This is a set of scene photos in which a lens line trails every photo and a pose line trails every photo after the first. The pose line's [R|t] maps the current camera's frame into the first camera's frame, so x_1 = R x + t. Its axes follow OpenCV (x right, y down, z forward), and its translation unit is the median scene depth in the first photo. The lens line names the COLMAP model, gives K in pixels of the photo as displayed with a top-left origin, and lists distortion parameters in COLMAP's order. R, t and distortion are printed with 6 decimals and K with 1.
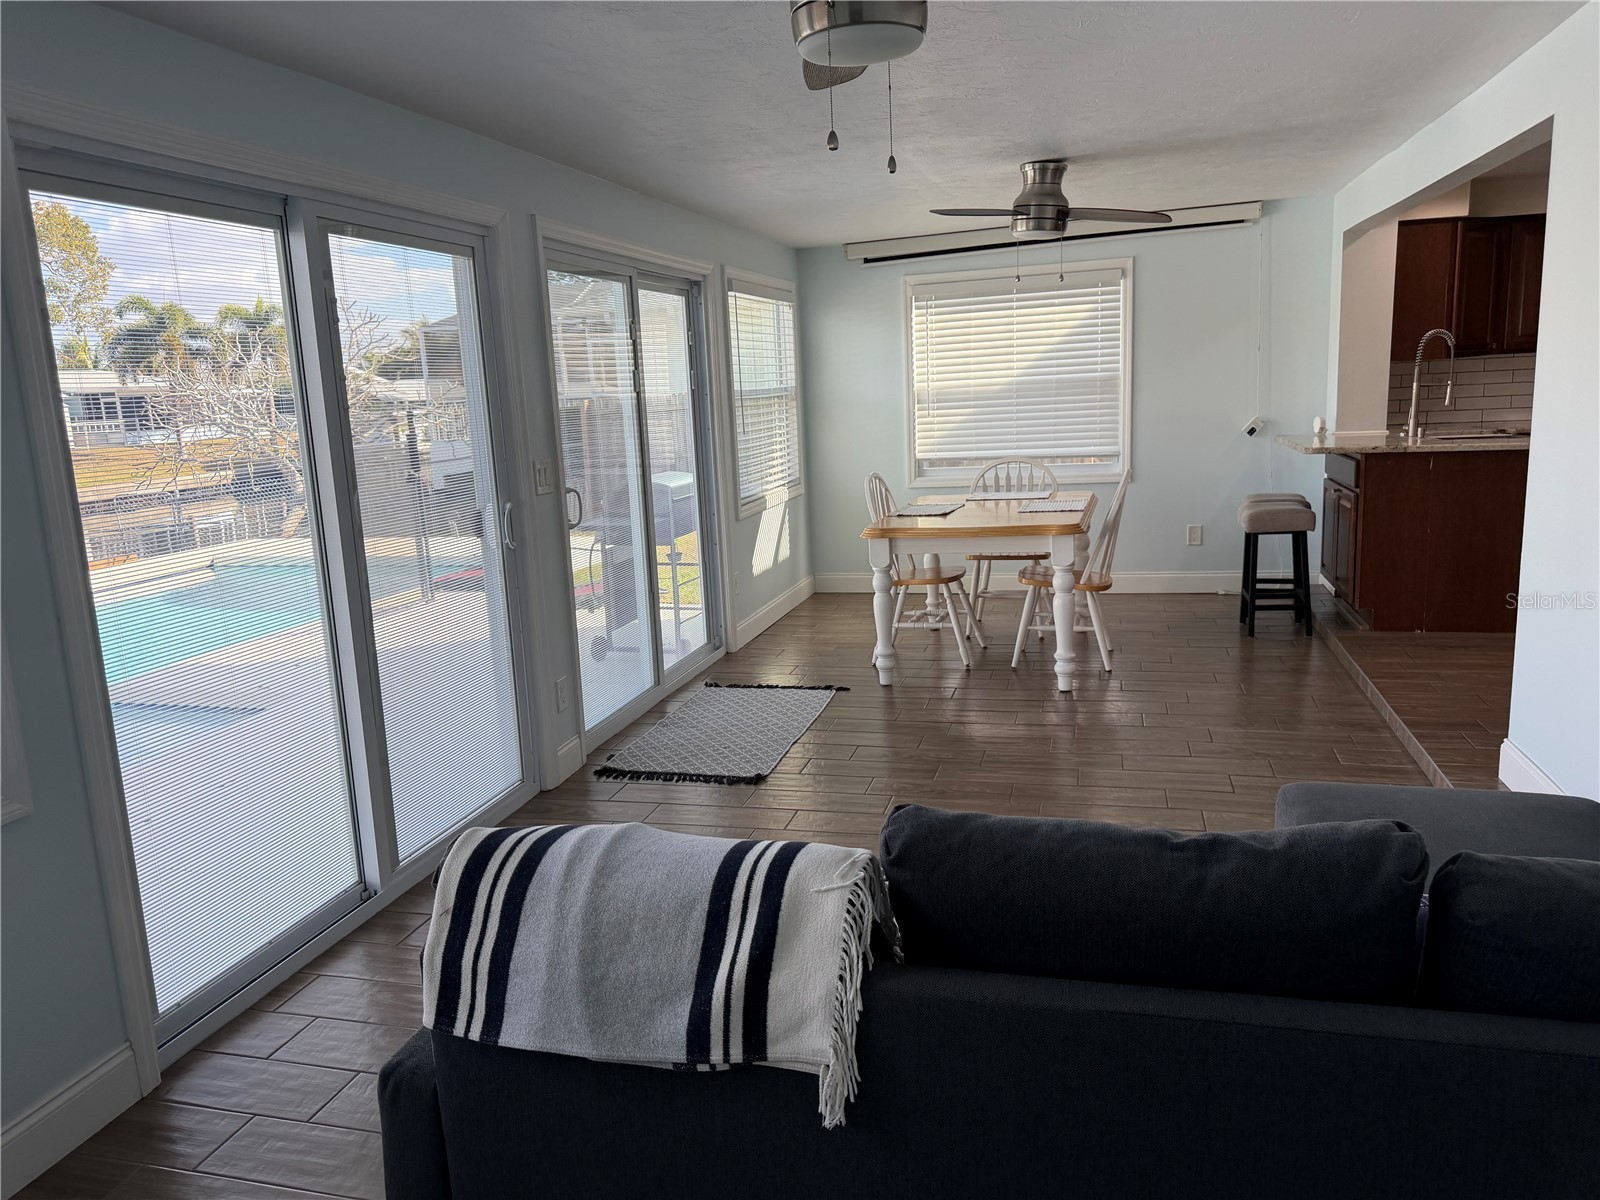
lens RADIAL K [[1114.4, 0, 796.5], [0, 1114.4, 592.9], [0, 0, 1]] dist [0.028616, -0.023601]
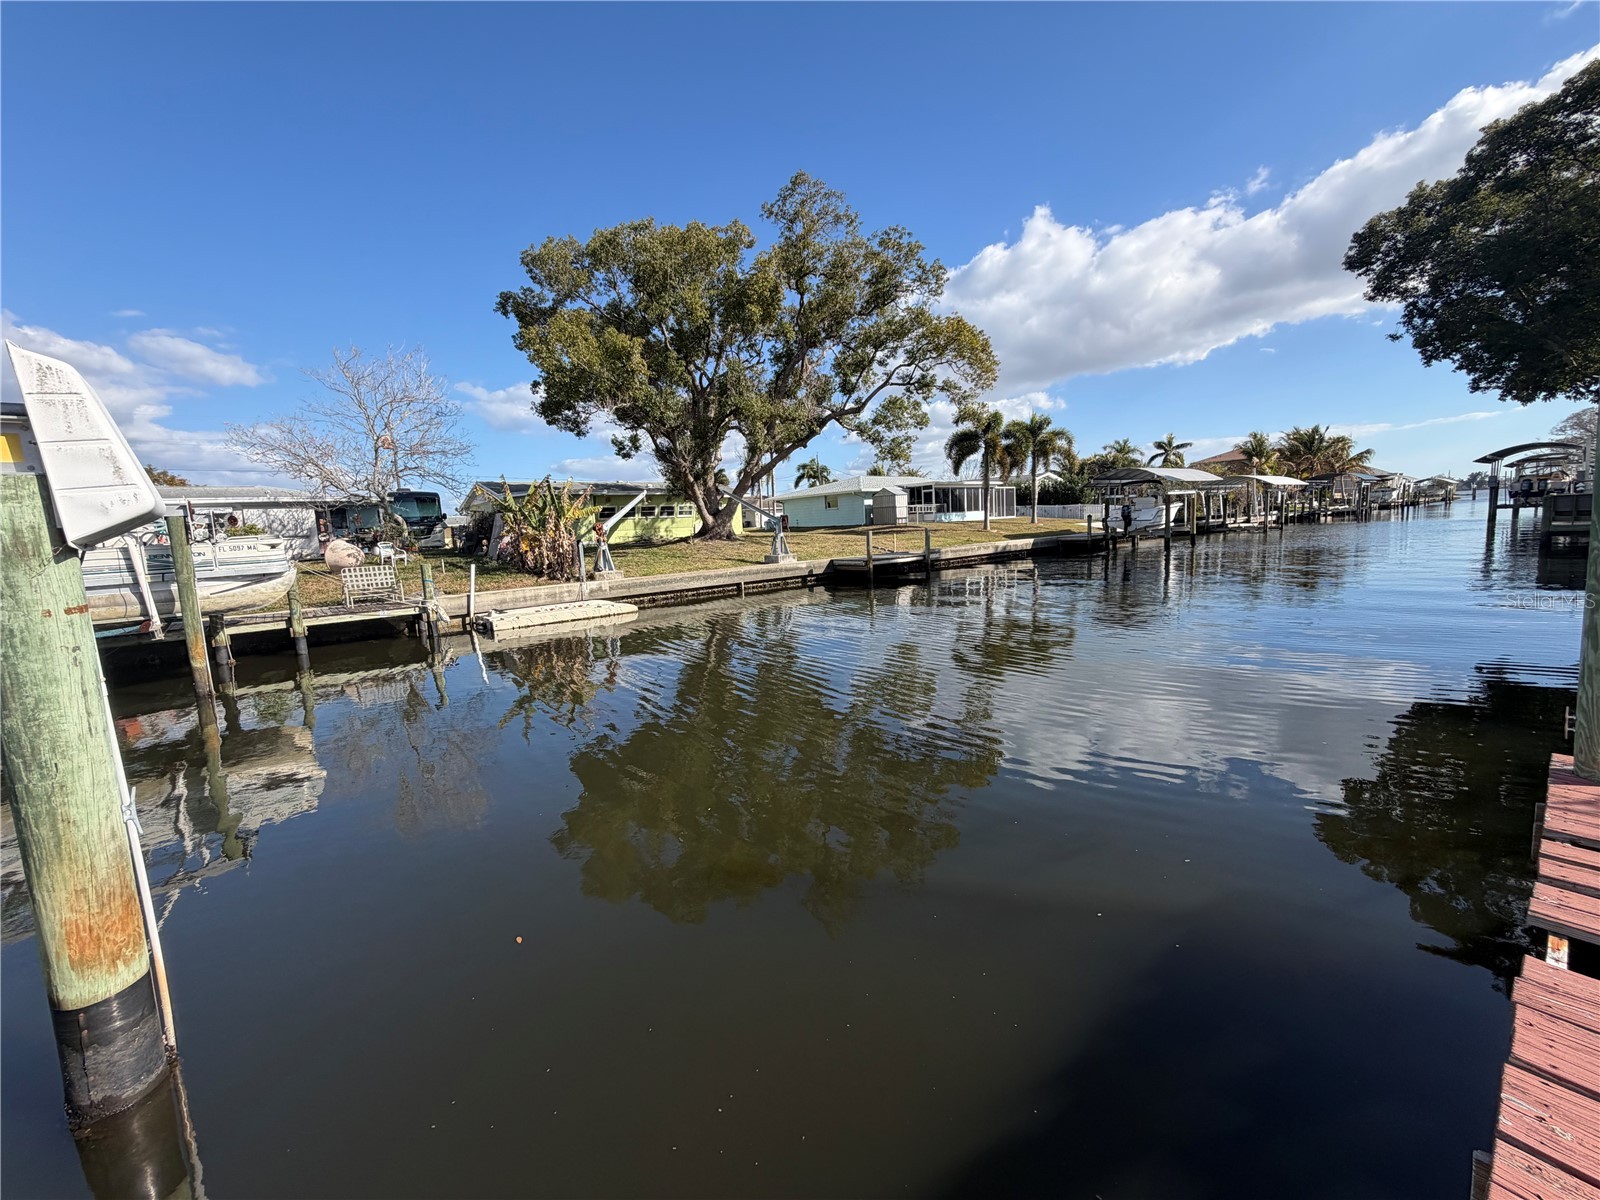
lens RADIAL K [[635.0, 0, 810.4], [0, 635.0, 603.5], [0, 0, 1]] dist [-0.001940, 0.001021]
pose [[0.826781, 0.074798, -0.557529, -0.291636], [-0.092115, 0.995744, -0.003012, -0.011562], [0.554930, 0.053847, 0.830152, 0.263104]]
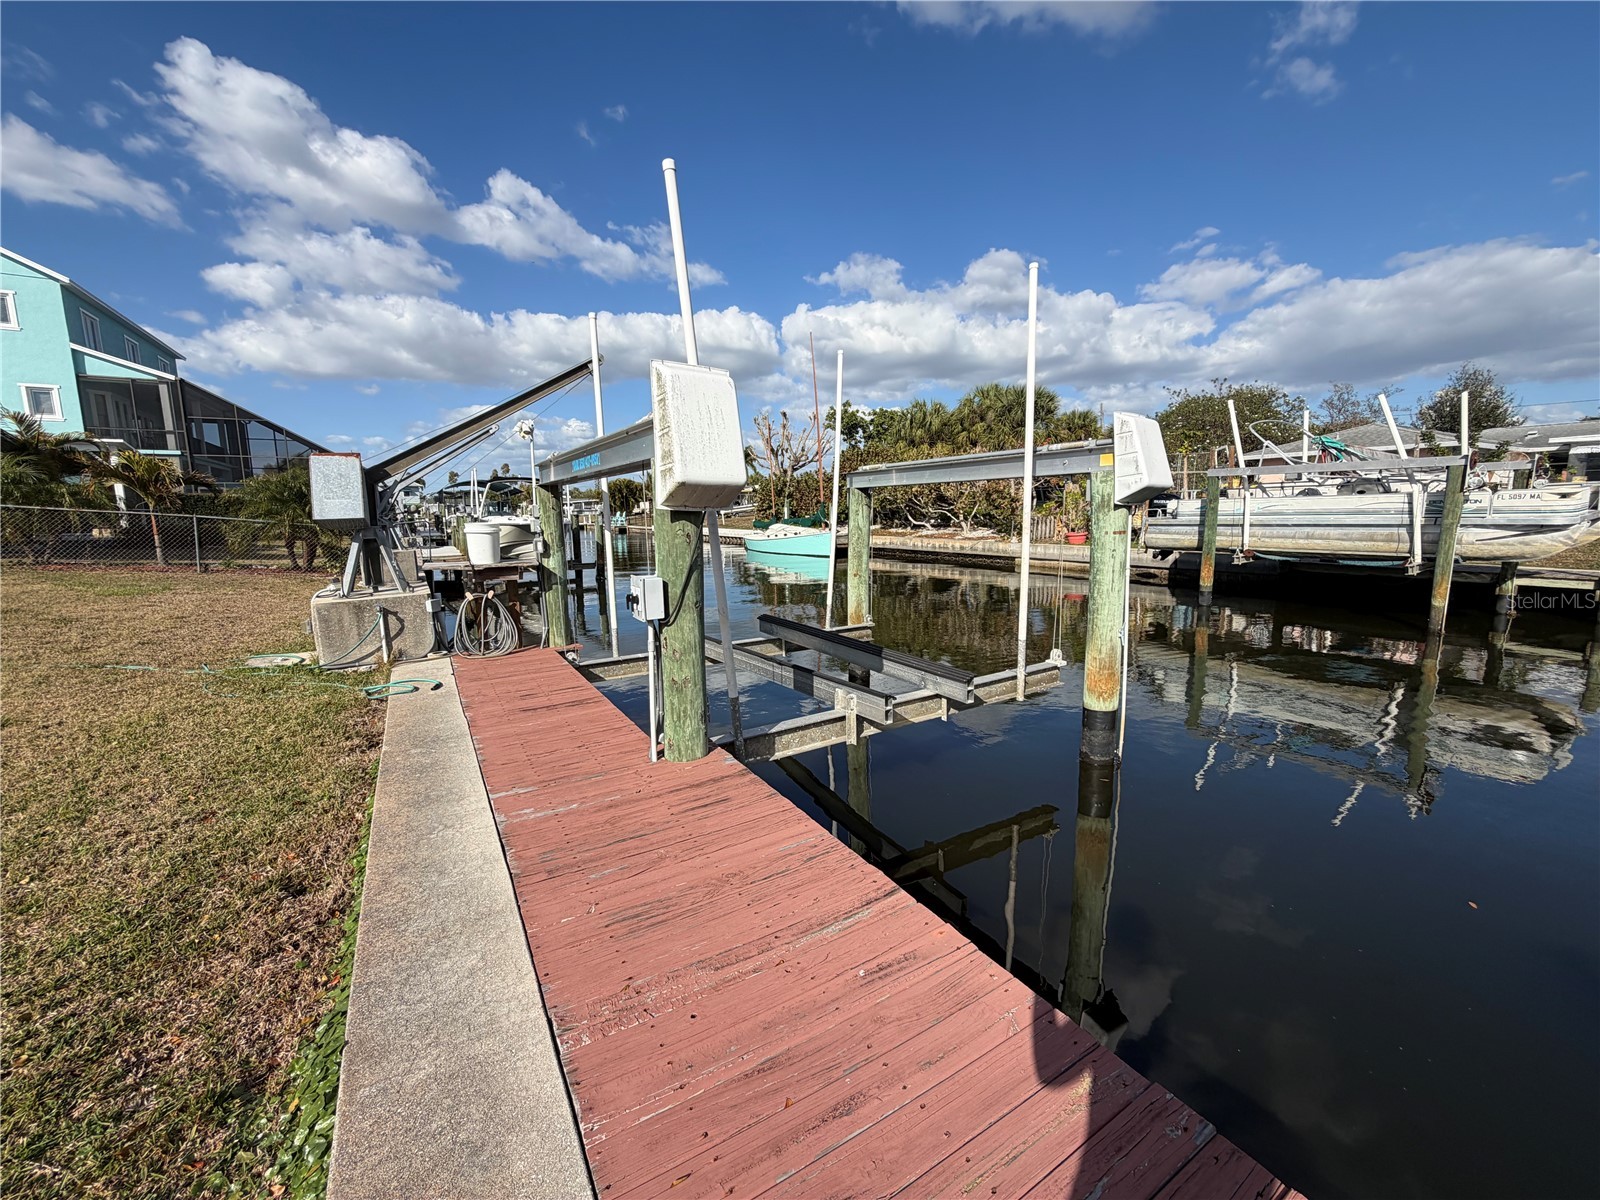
lens RADIAL K [[635.0, 0, 770.9], [0, 635.0, 580.4], [0, 0, 1]] dist [-0.001940, 0.001021]
pose [[-0.698044, 0.134589, -0.703293, -0.251826], [-0.086623, 0.959092, 0.269518, -0.020989], [0.710796, 0.249056, -0.657830, 0.299829]]
